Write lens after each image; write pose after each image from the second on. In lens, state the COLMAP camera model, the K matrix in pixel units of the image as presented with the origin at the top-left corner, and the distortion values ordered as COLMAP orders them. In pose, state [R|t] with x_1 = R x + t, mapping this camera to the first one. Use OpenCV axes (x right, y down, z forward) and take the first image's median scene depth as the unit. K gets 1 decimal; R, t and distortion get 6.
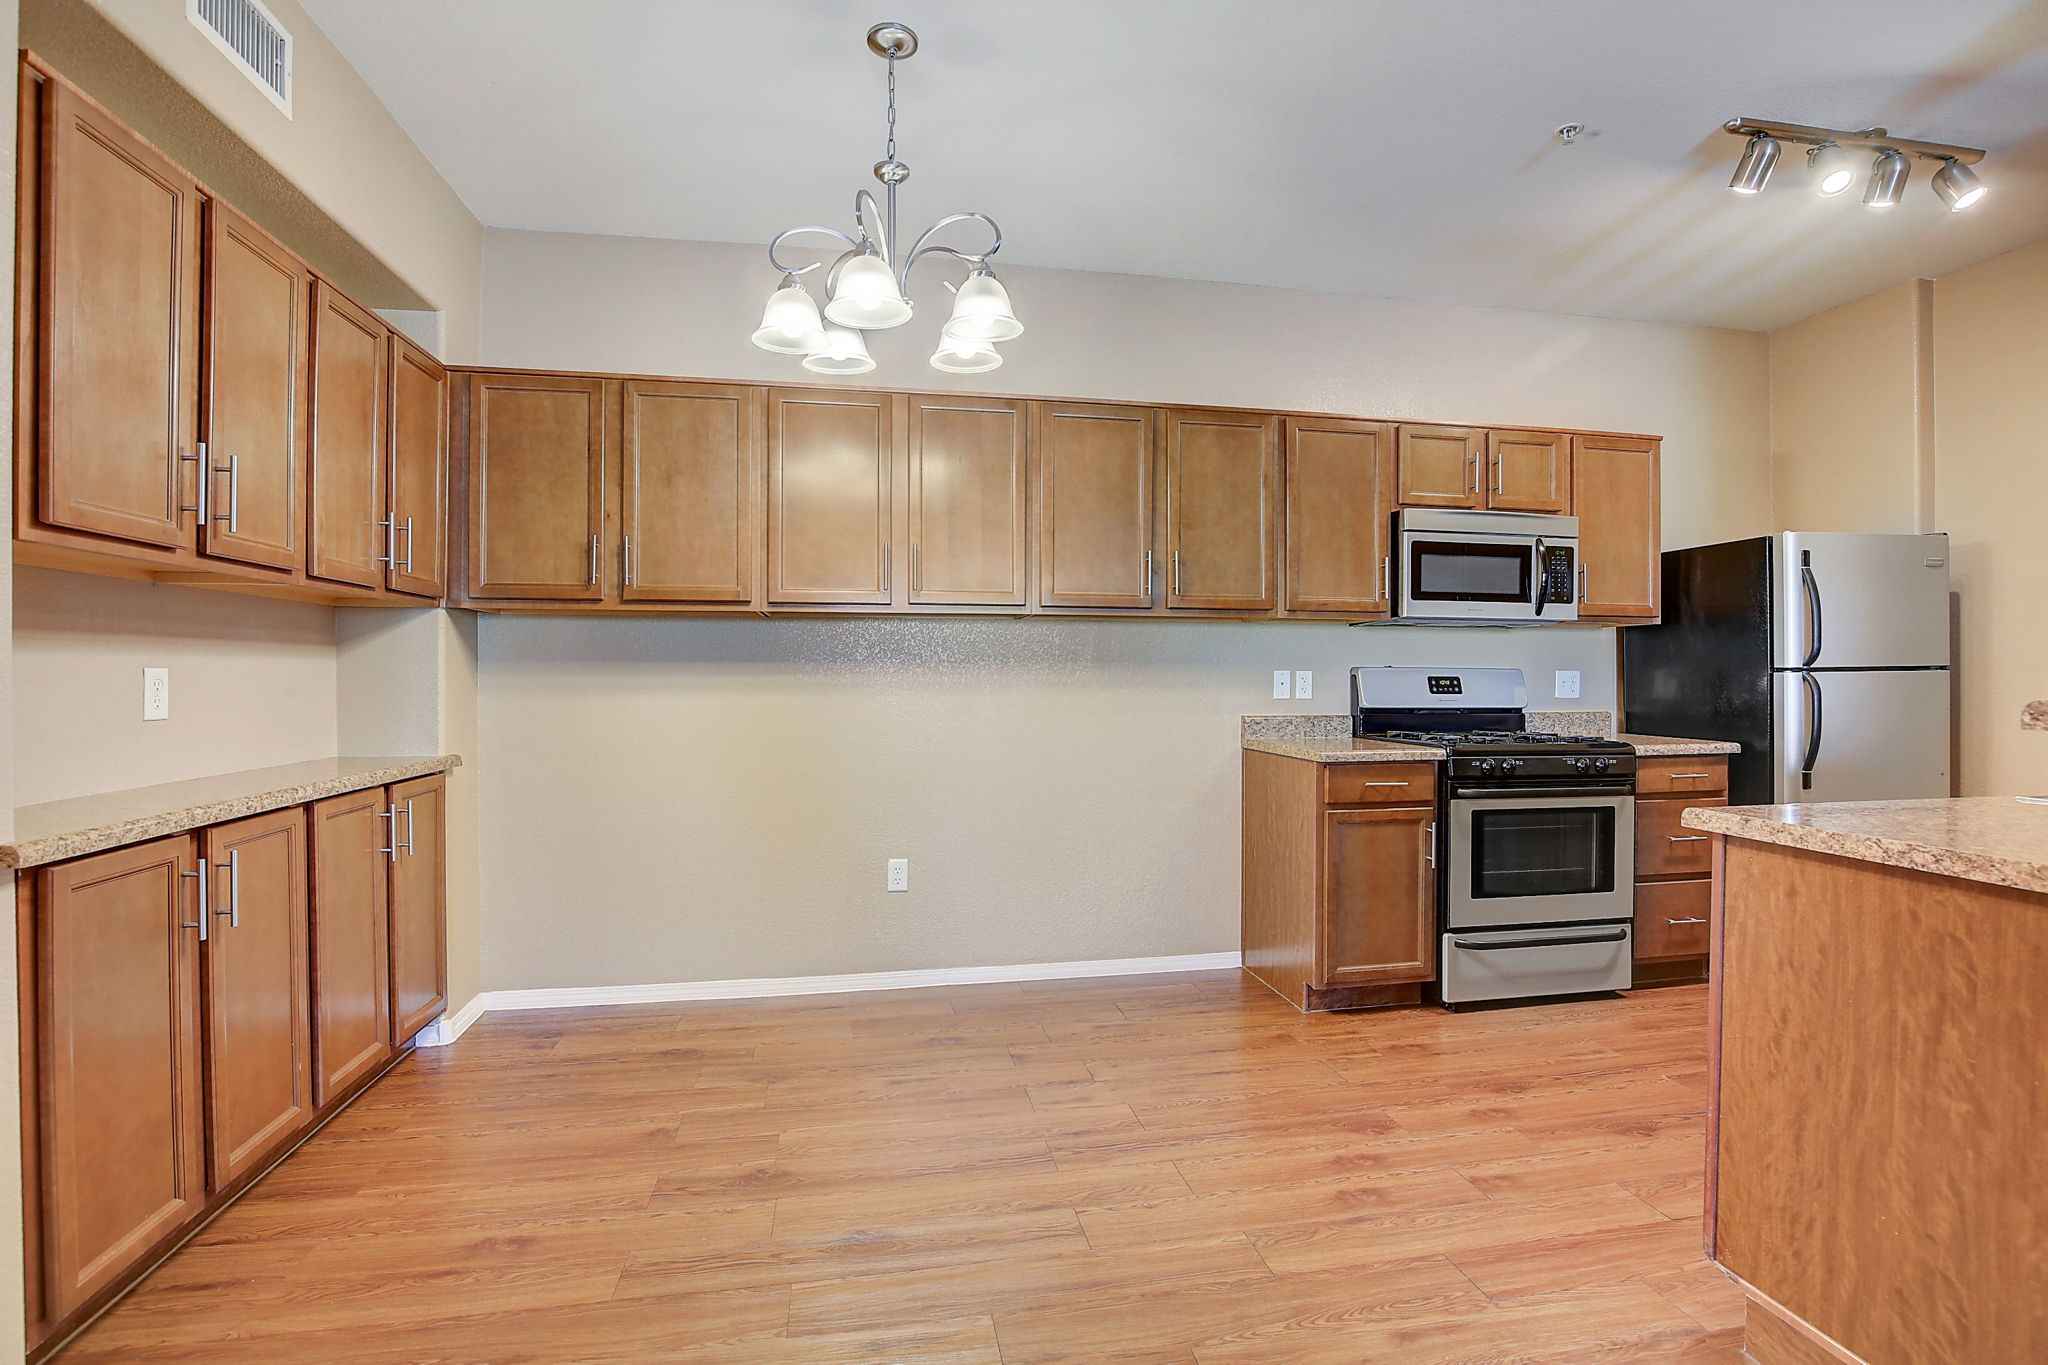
lens RADIAL K [[973.7, 0, 1034.4], [0, 973.7, 668.7], [0, 0, 1]] dist [-0.023479, -0.000692]
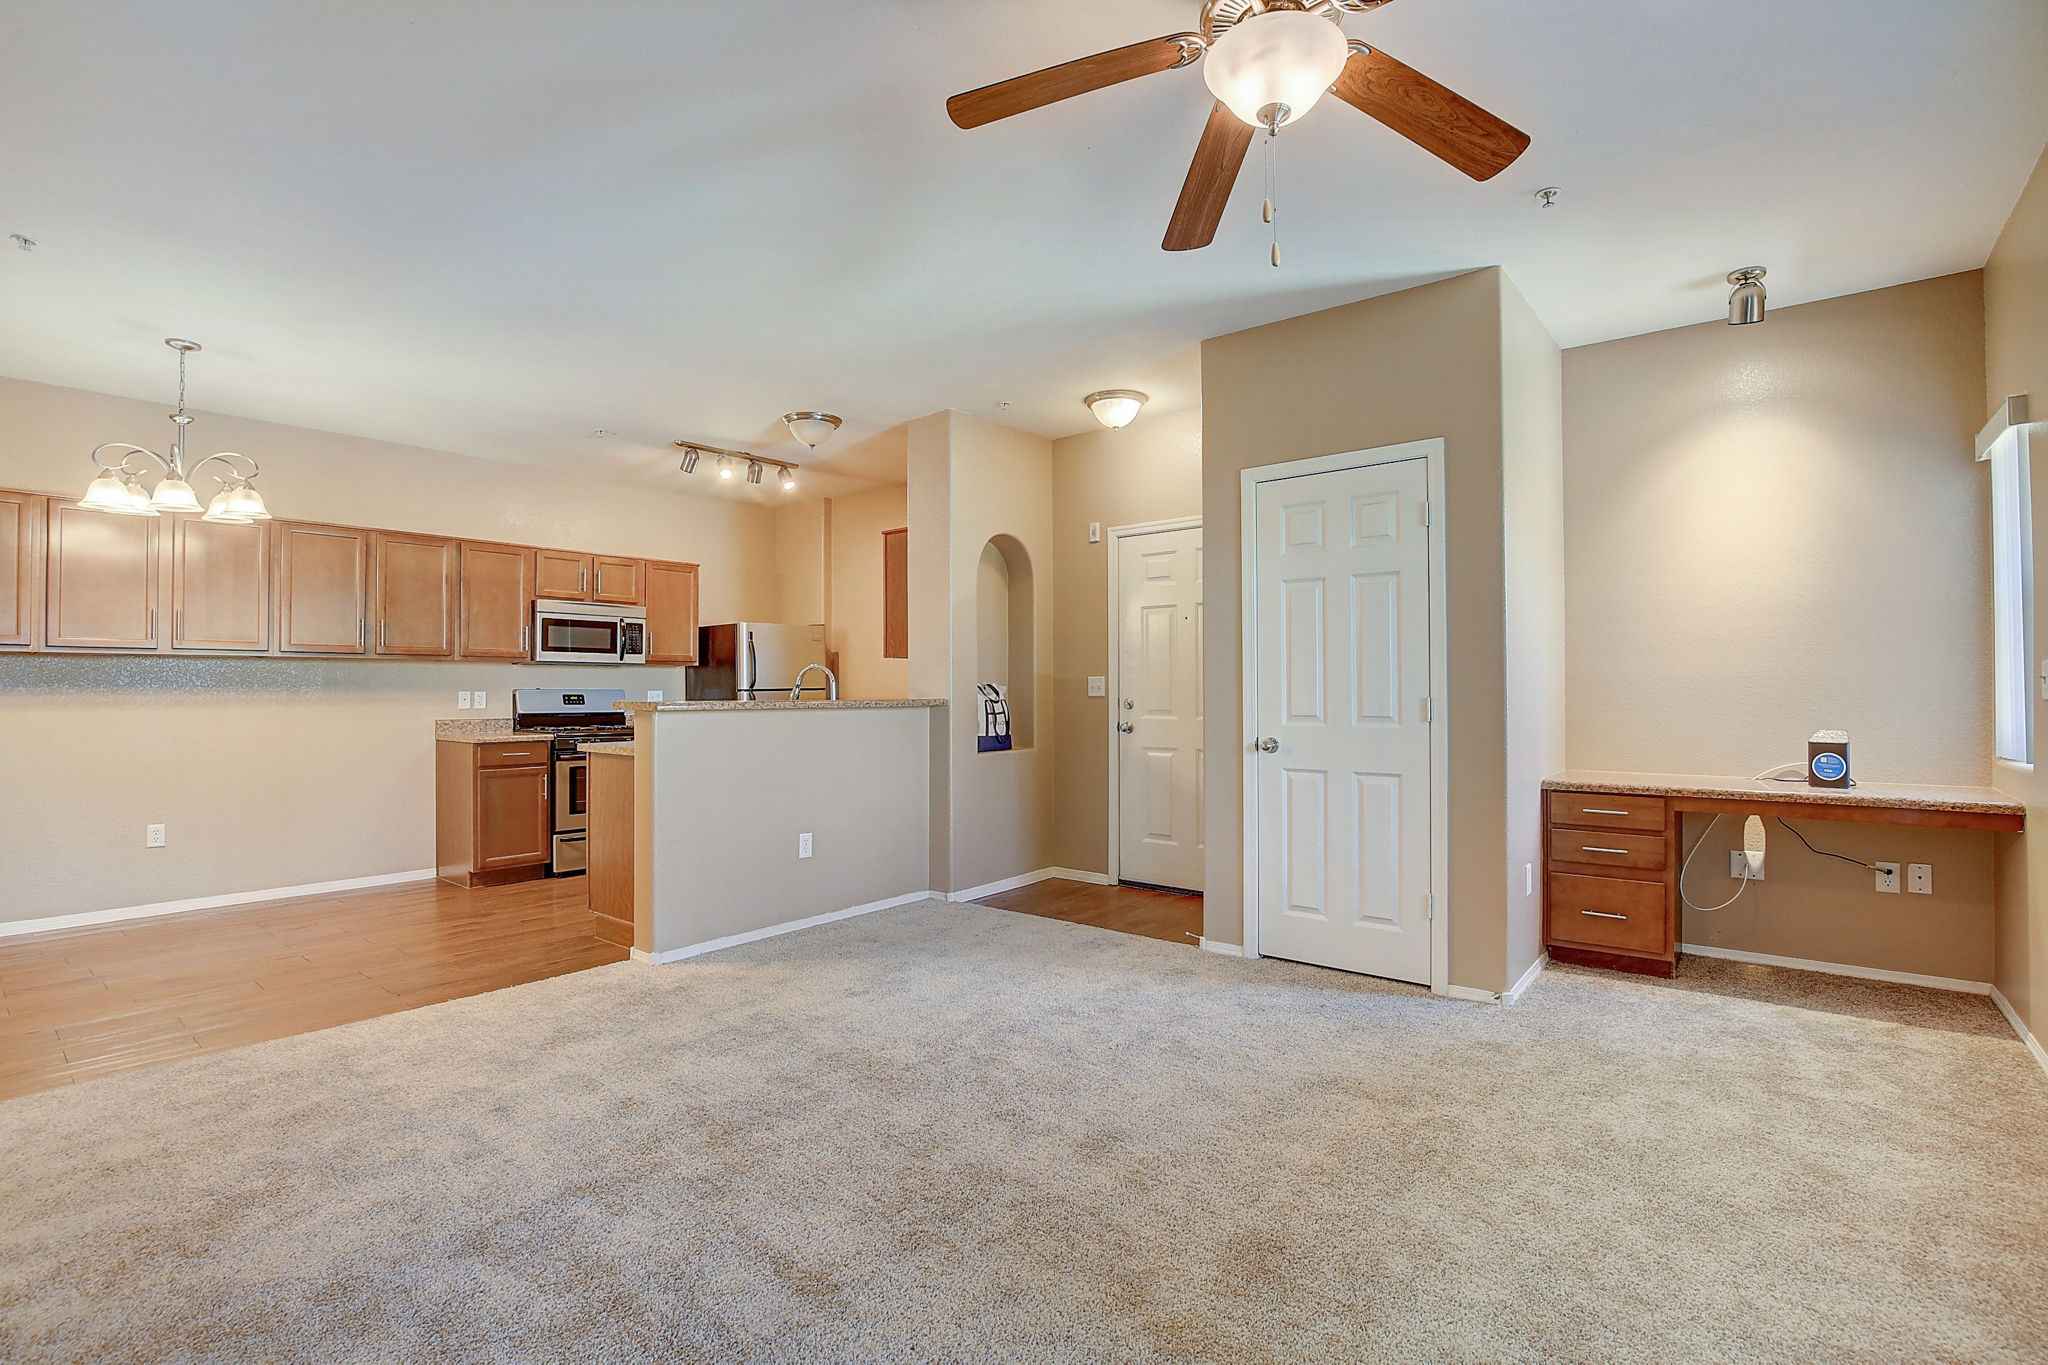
lens RADIAL K [[973.7, 0, 1036.1], [0, 973.7, 682.4], [0, 0, 1]] dist [-0.023479, -0.000692]
pose [[0.777379, 0.002446, 0.629028, -0.017970], [-0.001095, 0.999996, -0.002535, -0.011056], [-0.629031, 0.001282, 0.777379, -0.924437]]
